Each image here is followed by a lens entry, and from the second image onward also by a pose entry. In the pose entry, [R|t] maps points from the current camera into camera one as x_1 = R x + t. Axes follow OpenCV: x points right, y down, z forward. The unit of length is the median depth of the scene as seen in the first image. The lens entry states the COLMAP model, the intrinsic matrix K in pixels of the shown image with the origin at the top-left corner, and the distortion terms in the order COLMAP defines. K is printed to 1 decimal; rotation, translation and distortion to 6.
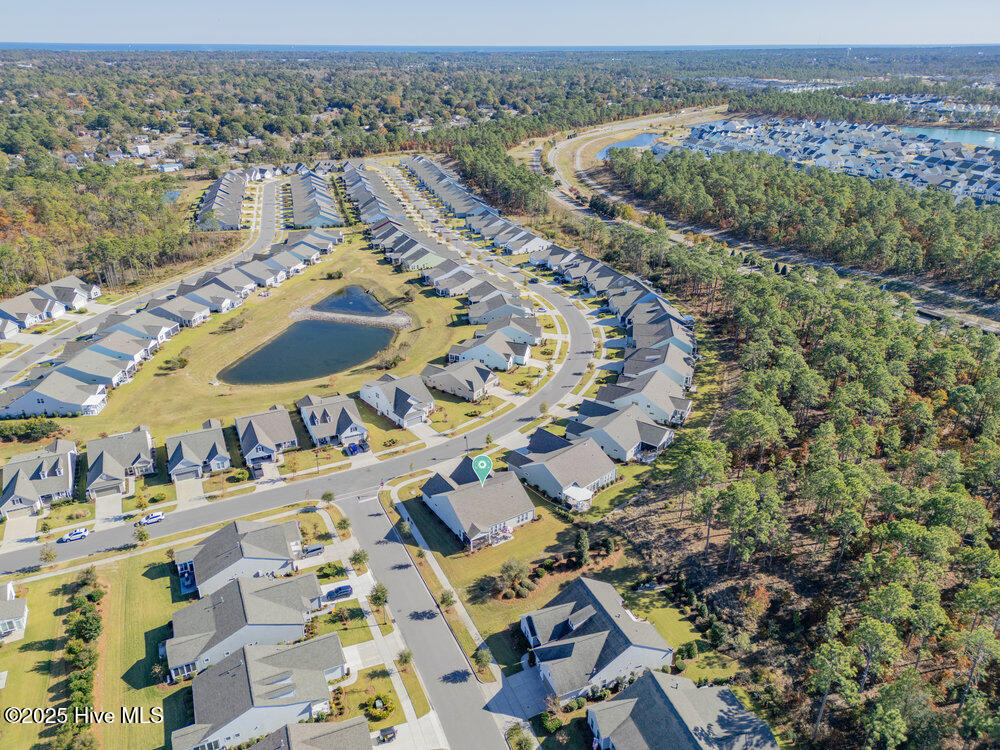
lens RADIAL K [[724.2, 0, 500.0], [0, 724.2, 375.0], [0, 0, 1]] dist [0.088086, -0.099974]
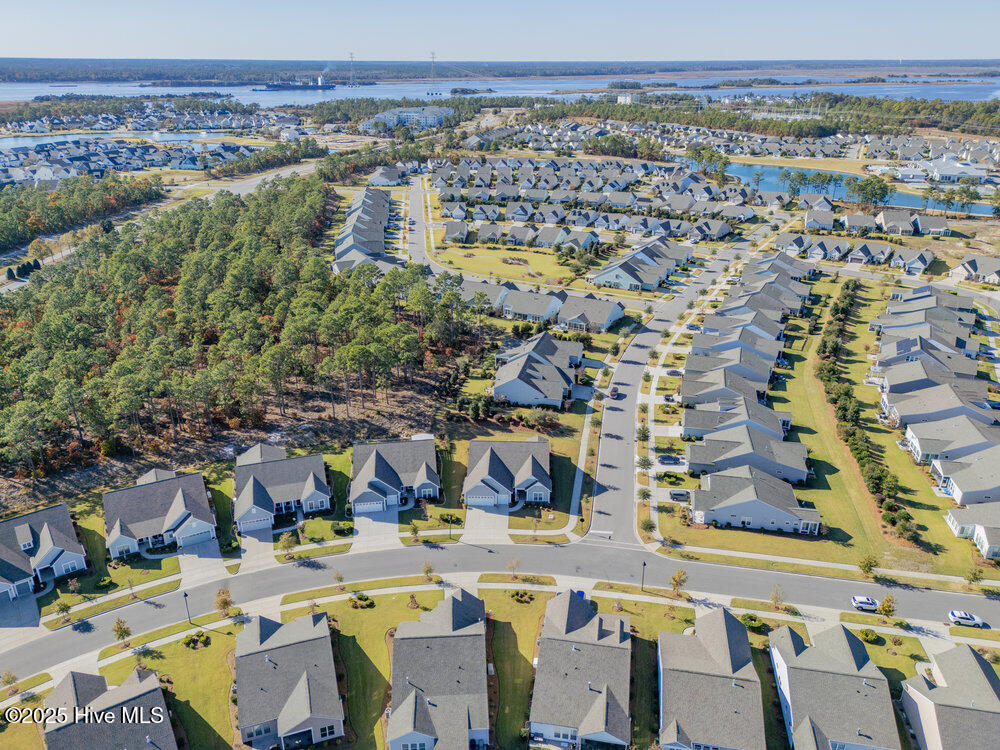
lens RADIAL K [[724.2, 0, 500.0], [0, 724.2, 375.0], [0, 0, 1]] dist [0.088086, -0.099974]
pose [[-0.814268, -0.231628, 0.532274, -0.436165], [0.232998, 0.709423, 0.665155, -0.482056], [-0.531676, 0.665633, -0.523692, 1.225491]]
